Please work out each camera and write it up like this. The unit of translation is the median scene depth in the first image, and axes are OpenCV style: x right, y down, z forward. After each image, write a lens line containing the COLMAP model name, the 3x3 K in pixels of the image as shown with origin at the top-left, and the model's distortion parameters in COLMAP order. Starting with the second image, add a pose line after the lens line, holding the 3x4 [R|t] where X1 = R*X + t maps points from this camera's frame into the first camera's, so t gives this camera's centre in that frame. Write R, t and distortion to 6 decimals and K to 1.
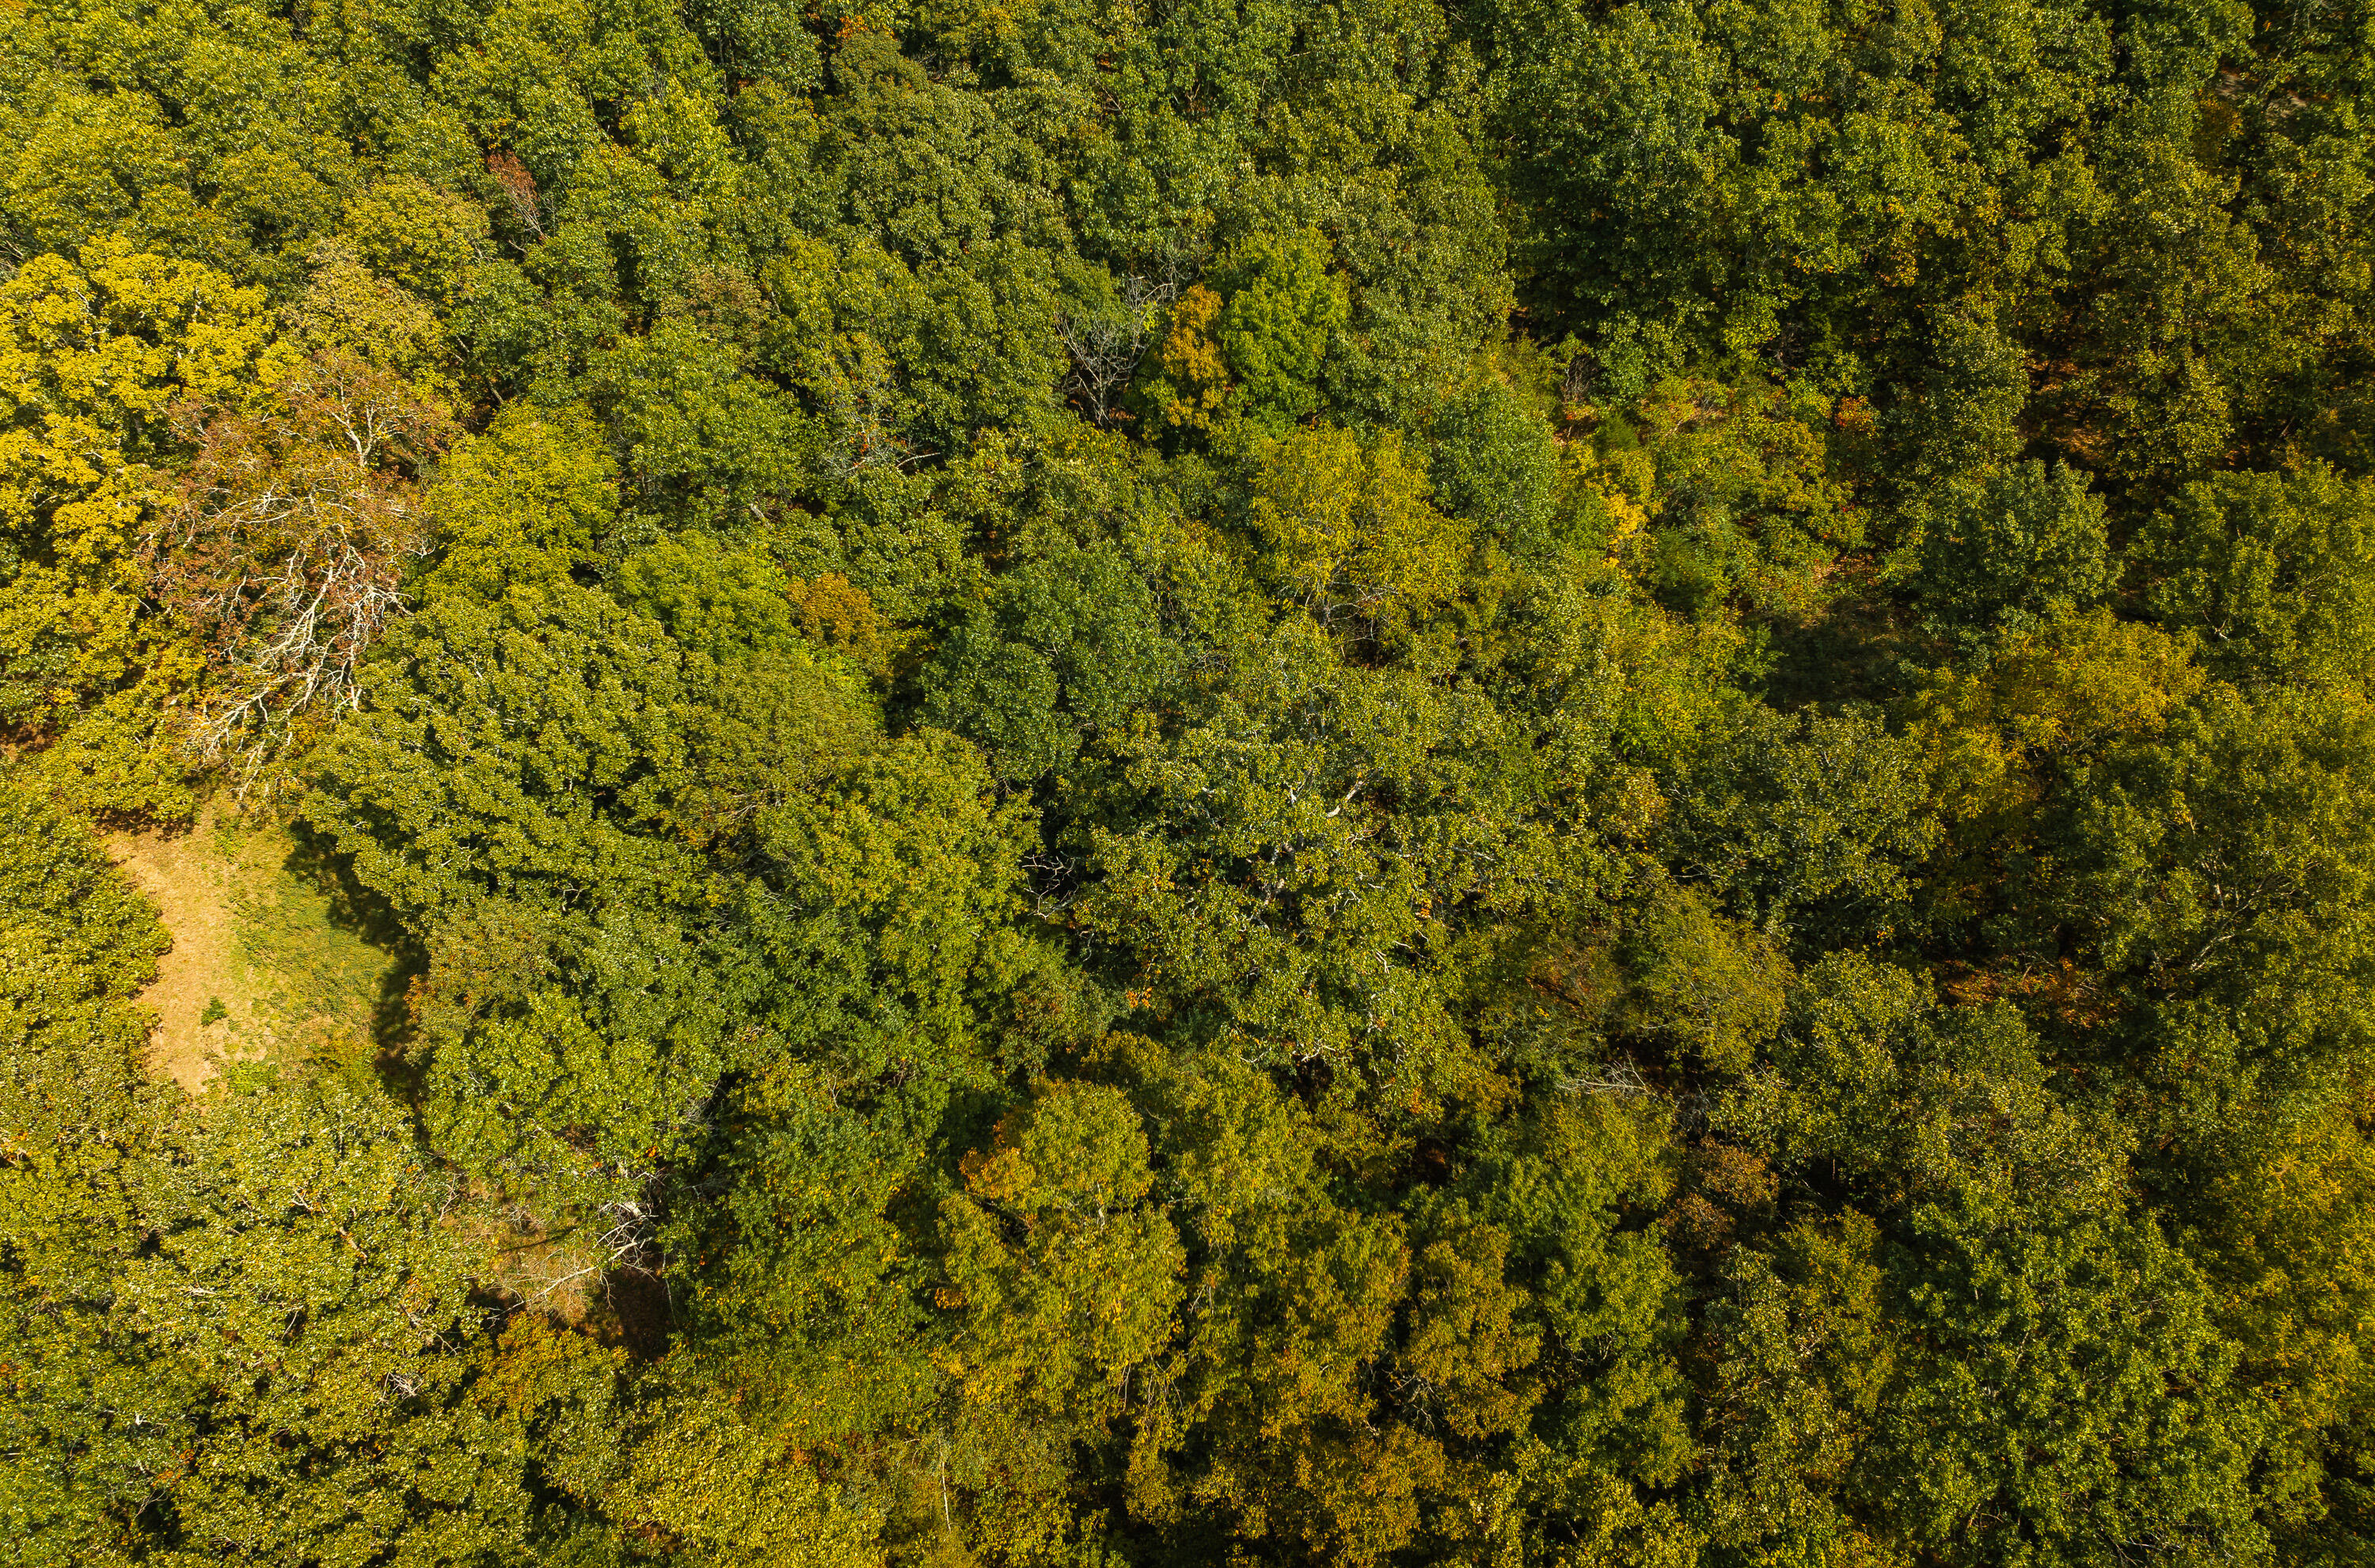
lens RADIAL K [[1685.3, 0, 1187.5], [0, 1685.3, 784.0], [0, 0, 1]] dist [-0.034525, -0.000804]
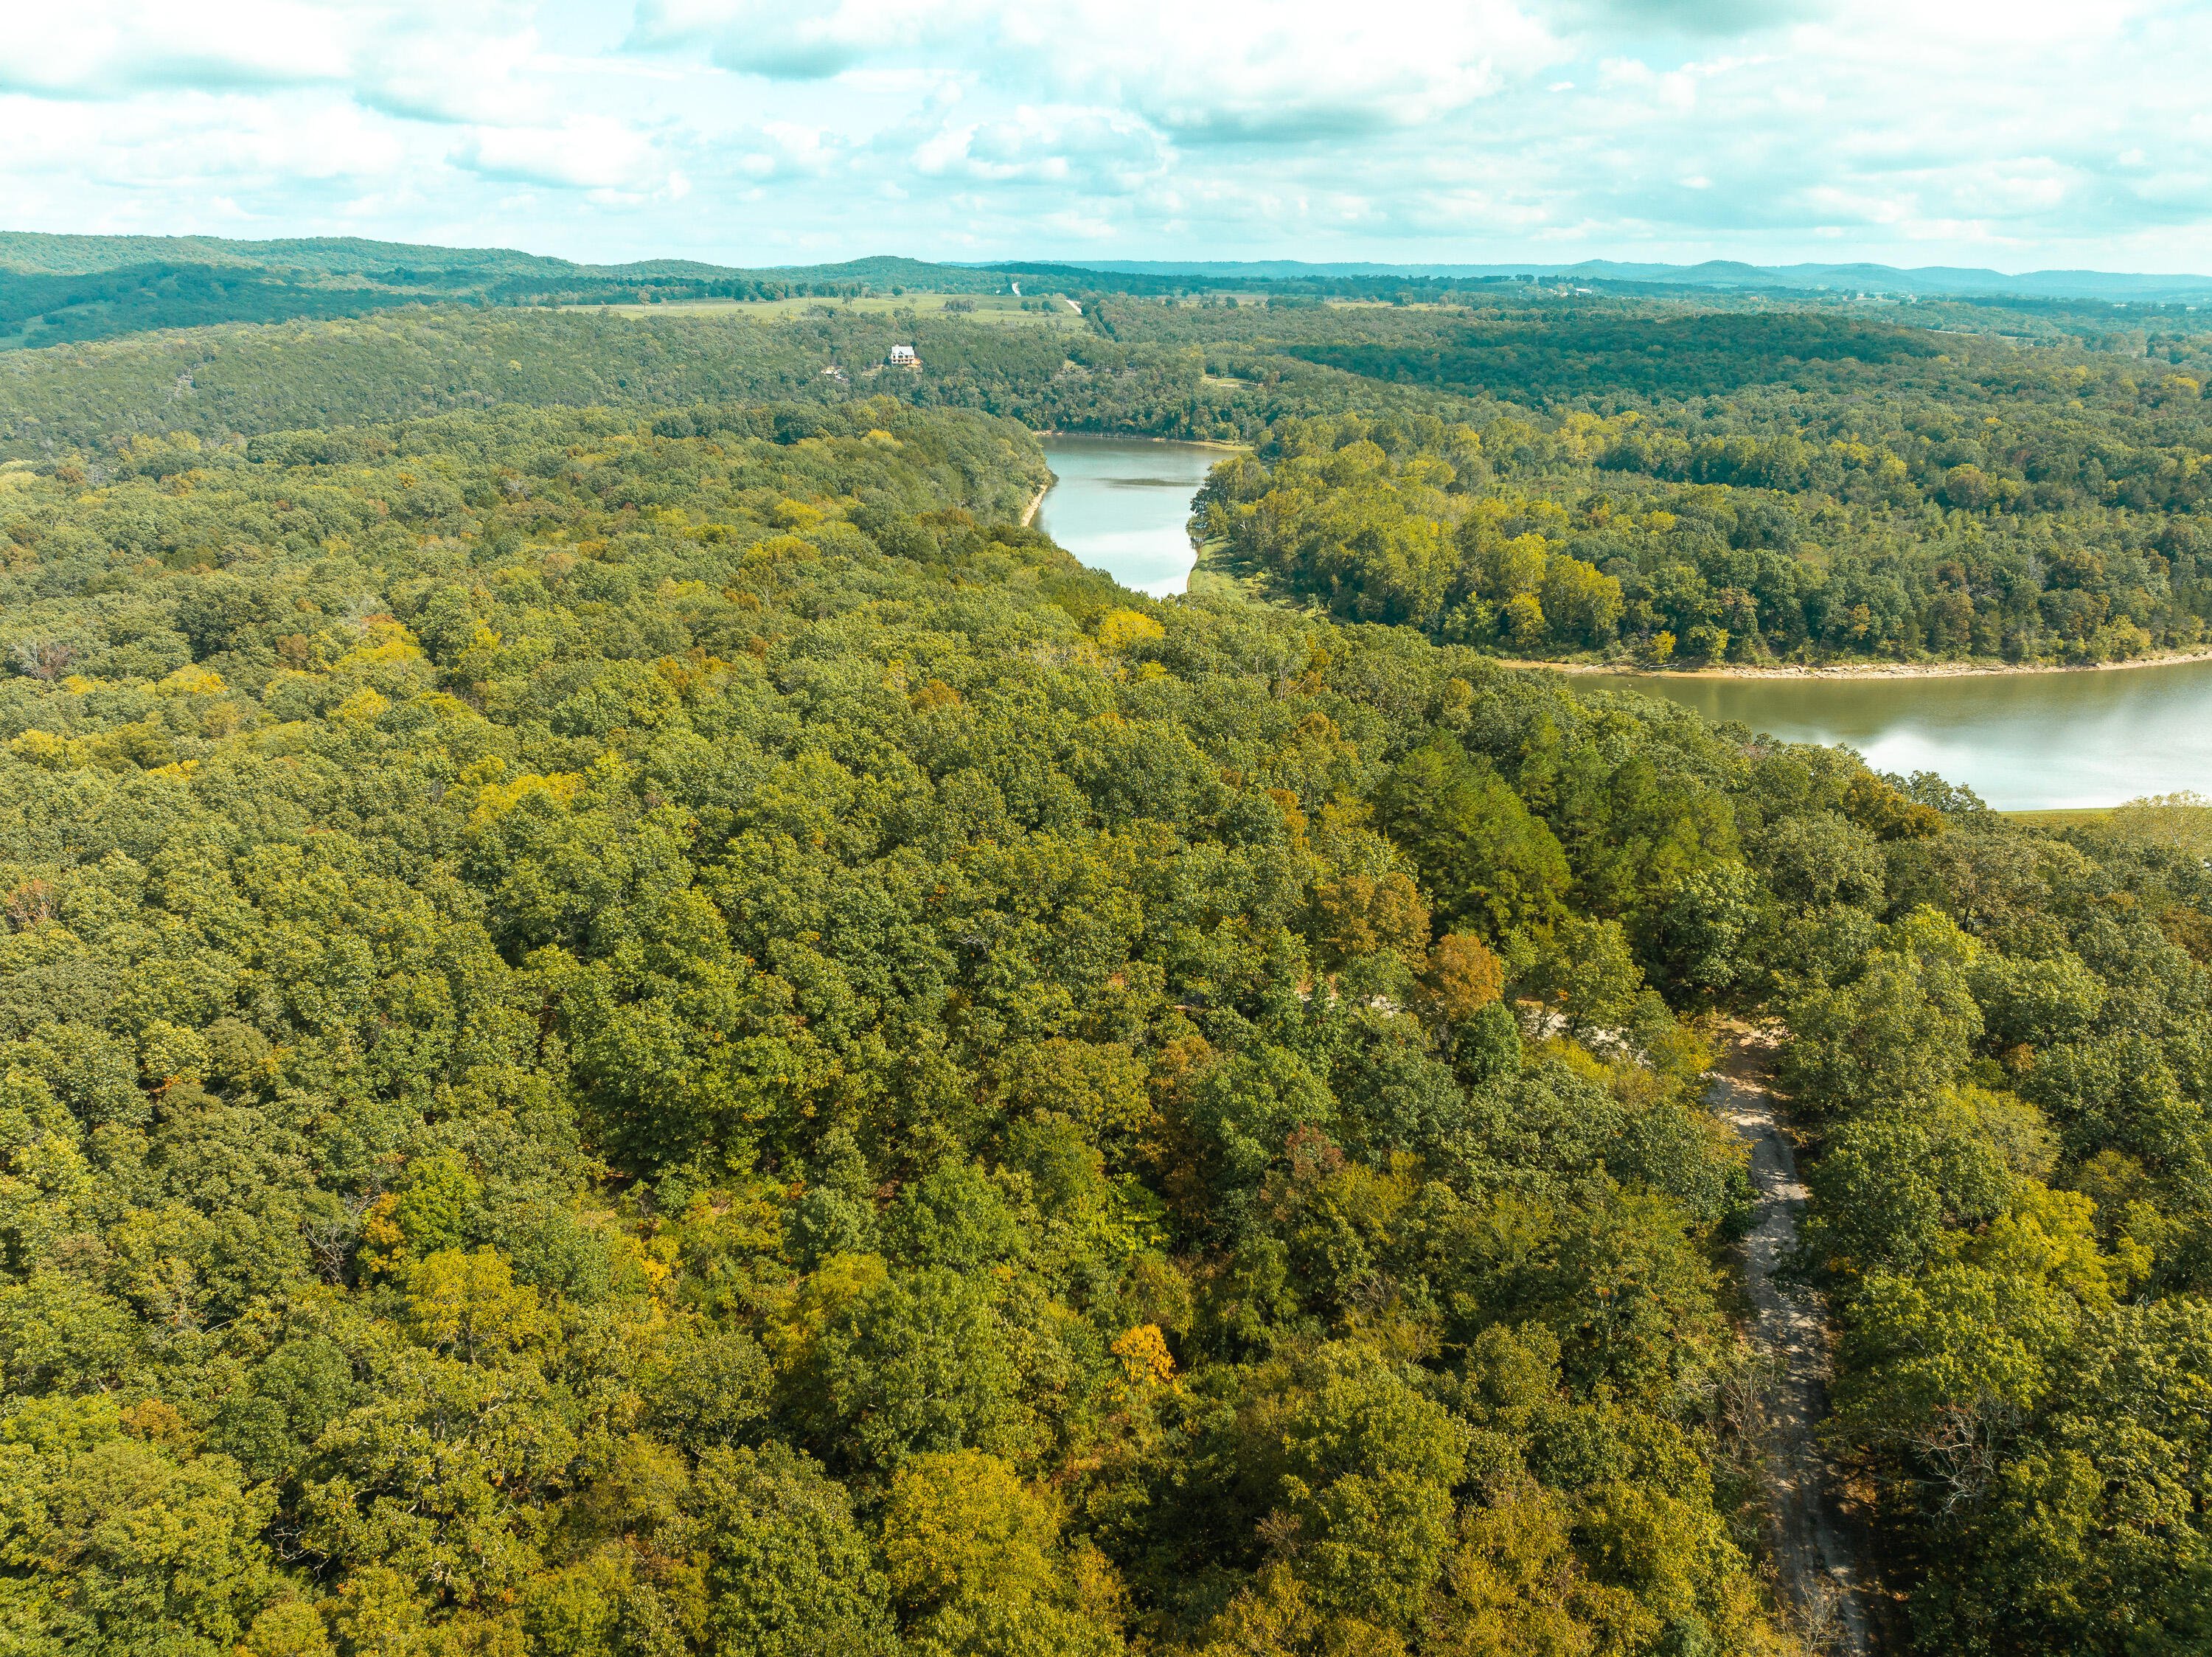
lens RADIAL K [[1590.6, 0, 1106.0], [0, 1590.6, 828.5], [0, 0, 1]] dist [-0.033869, 0.009538]
pose [[0.938404, -0.120746, 0.323755, 0.211957], [0.262939, 0.857435, -0.442343, 0.287192], [-0.224188, 0.500225, 0.836370, -0.693348]]
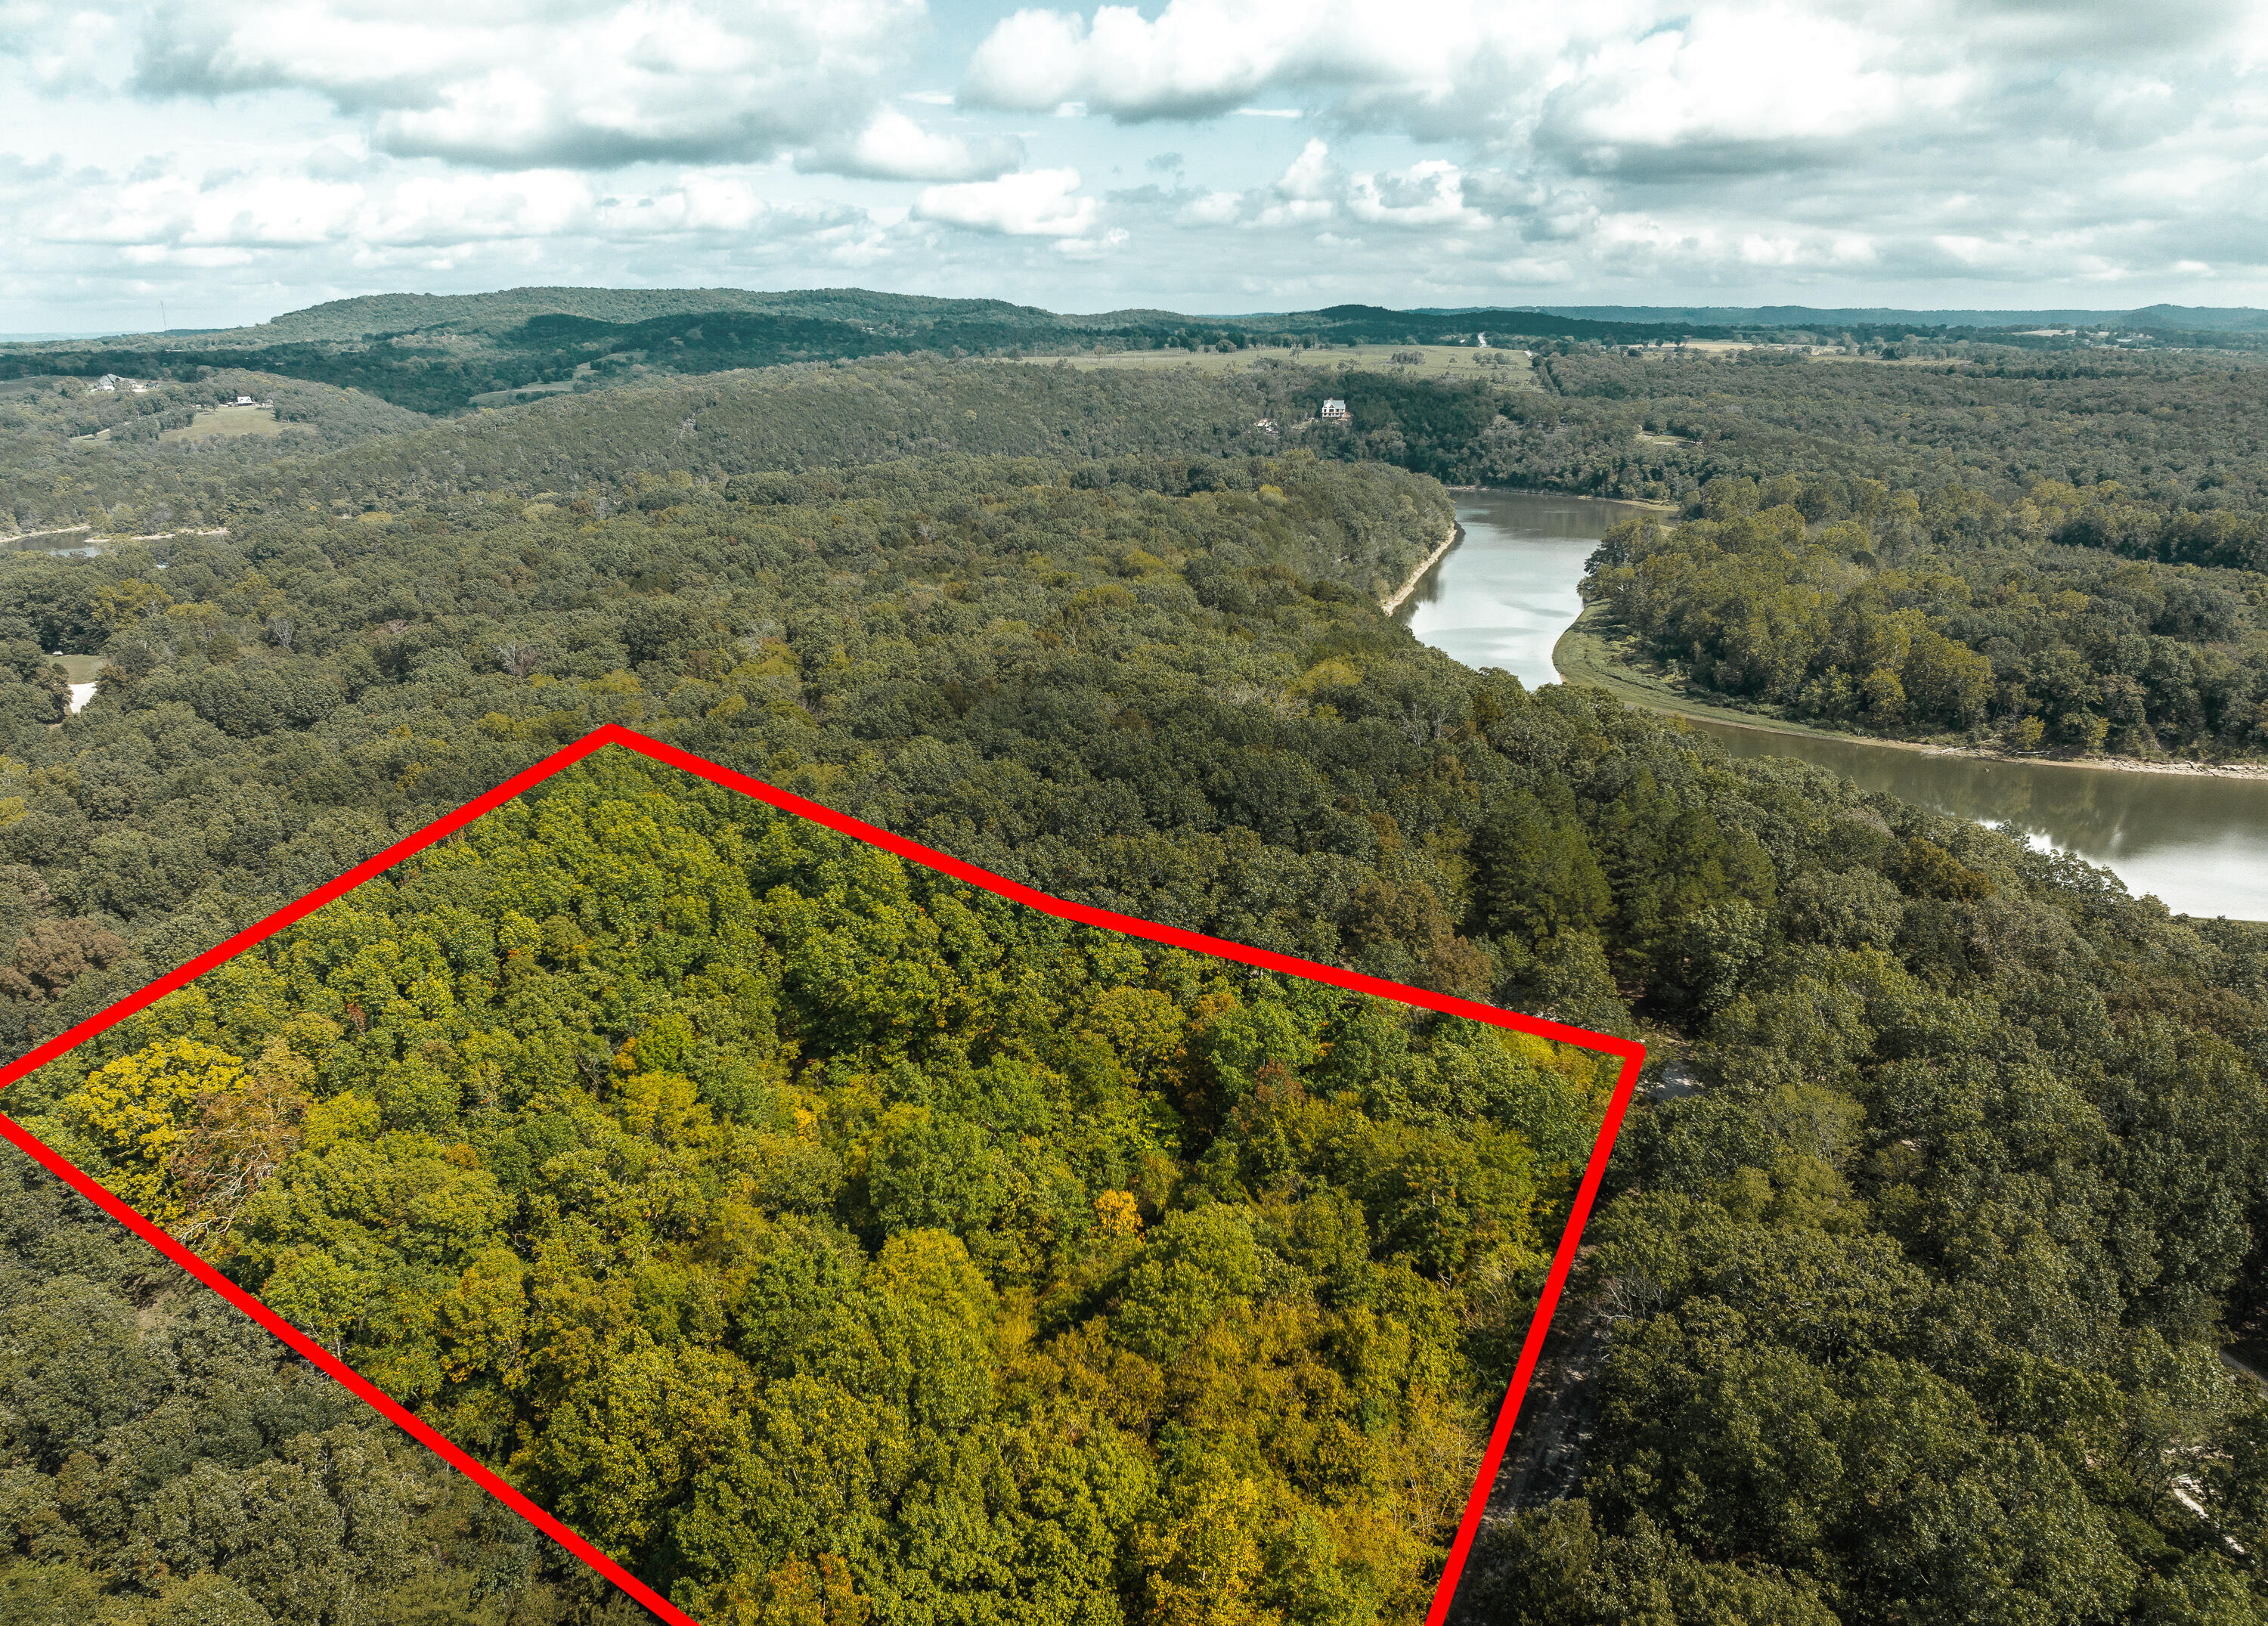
lens RADIAL K [[1658.6, 0, 1134.0], [0, 1658.6, 813.0], [0, 0, 1]] dist [0.003776, -0.092324]
pose [[0.996905, -0.035946, 0.069913, 0.556849], [0.067382, 0.848797, -0.524408, 0.717530], [-0.040491, 0.527495, 0.848592, -1.216740]]
